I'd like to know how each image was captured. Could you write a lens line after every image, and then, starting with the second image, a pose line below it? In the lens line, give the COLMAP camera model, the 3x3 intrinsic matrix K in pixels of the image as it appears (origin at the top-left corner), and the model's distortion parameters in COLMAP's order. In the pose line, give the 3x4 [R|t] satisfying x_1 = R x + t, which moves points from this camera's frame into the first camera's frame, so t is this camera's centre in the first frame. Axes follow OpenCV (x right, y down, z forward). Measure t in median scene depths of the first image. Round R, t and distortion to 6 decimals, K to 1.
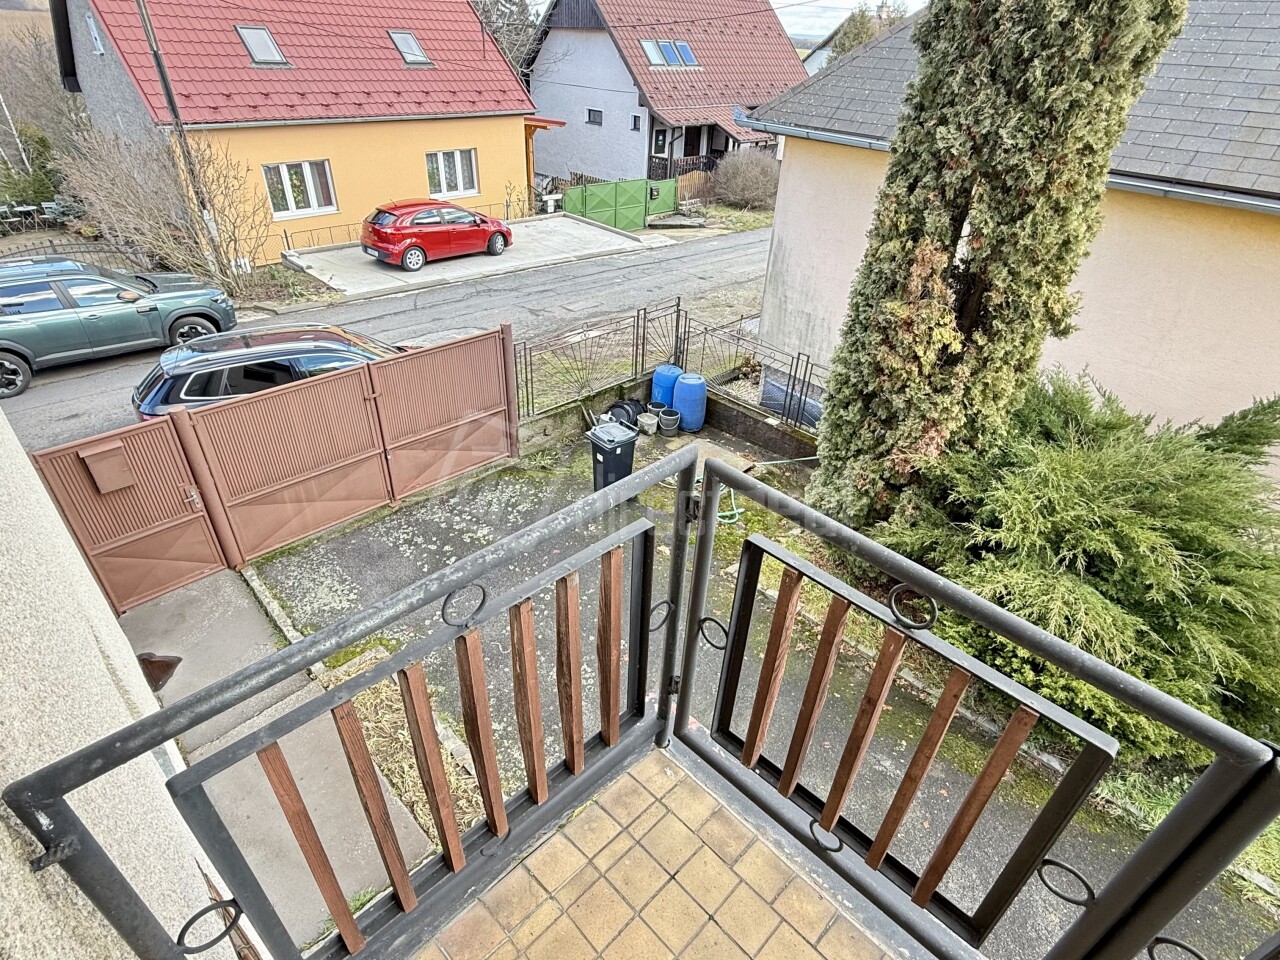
lens RADIAL K [[677.8, 0, 638.1], [0, 677.8, 477.5], [0, 0, 1]] dist [0.003930, -0.001170]
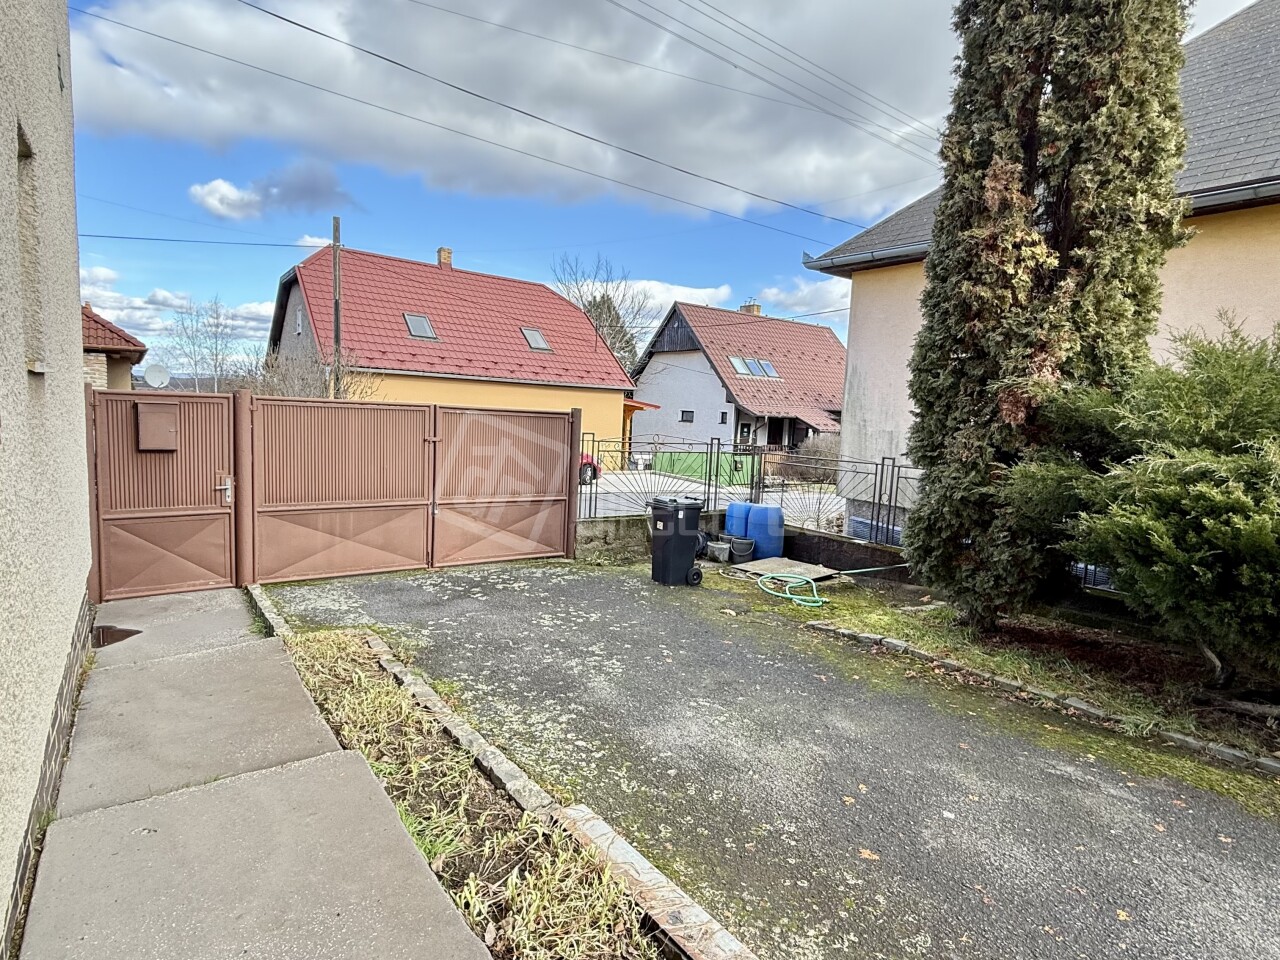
lens RADIAL K [[677.8, 0, 640.3], [0, 677.8, 483.6], [0, 0, 1]] dist [0.003930, -0.001170]
pose [[0.991048, 0.023535, -0.131415, 0.011097], [-0.082606, 0.881389, -0.465113, 0.110915], [0.104881, 0.471805, 0.875443, 0.060819]]
